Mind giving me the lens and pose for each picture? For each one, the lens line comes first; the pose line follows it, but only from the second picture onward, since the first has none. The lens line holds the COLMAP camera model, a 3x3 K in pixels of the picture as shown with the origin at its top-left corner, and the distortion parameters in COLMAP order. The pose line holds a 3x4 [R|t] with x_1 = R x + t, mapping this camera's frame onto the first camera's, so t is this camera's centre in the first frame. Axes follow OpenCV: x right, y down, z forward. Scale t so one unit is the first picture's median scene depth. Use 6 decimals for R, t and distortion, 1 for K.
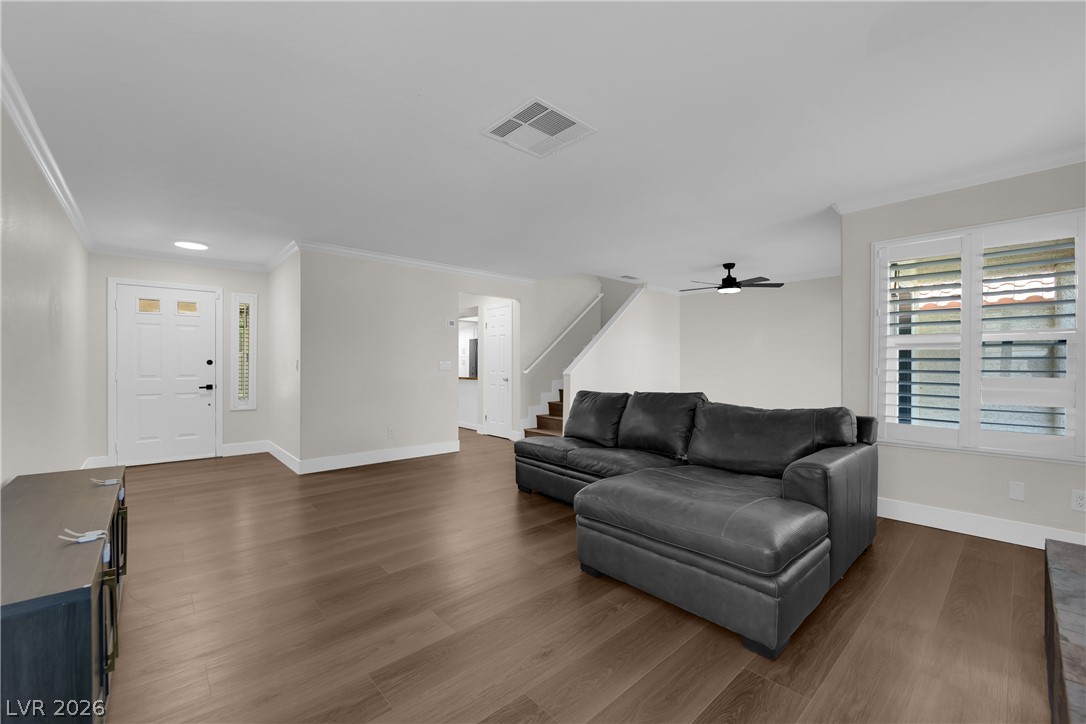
lens RADIAL K [[437.6, 0, 540.2], [0, 437.6, 364.0], [0, 0, 1]] dist [-0.017975, -0.000045]
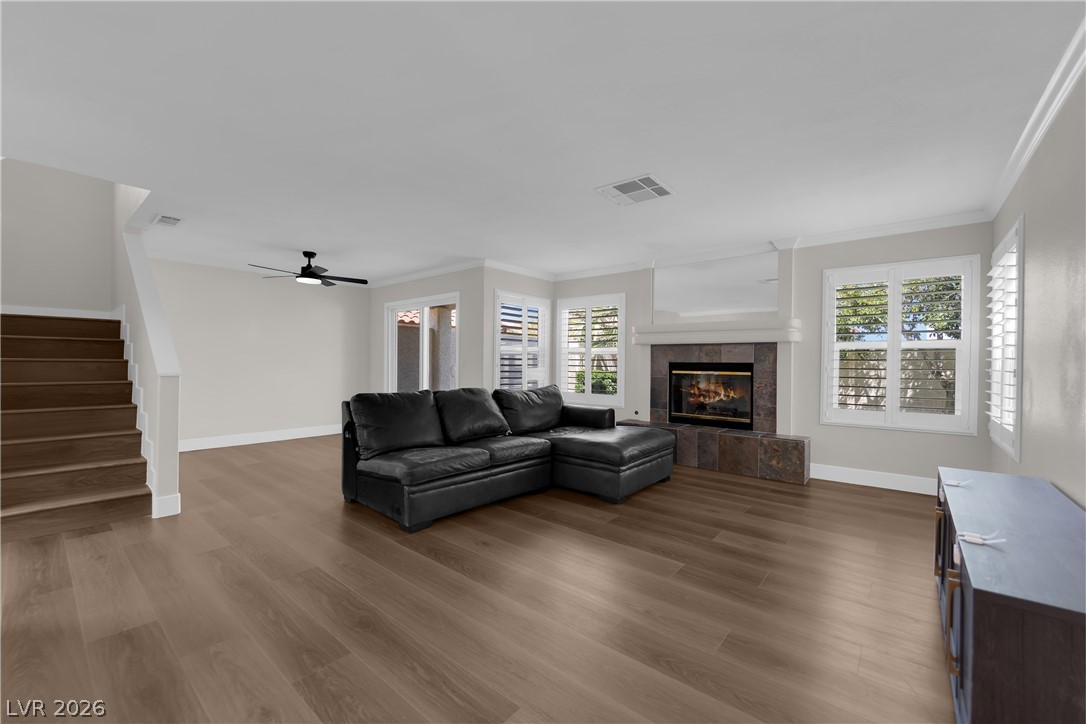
lens RADIAL K [[437.6, 0, 540.2], [0, 437.6, 364.0], [0, 0, 1]] dist [-0.017975, -0.000045]
pose [[-0.141768, -0.004295, 0.989891, -1.095290], [-0.007991, 0.999963, 0.003194, 0.003442], [-0.989868, -0.007458, -0.141797, 1.235856]]
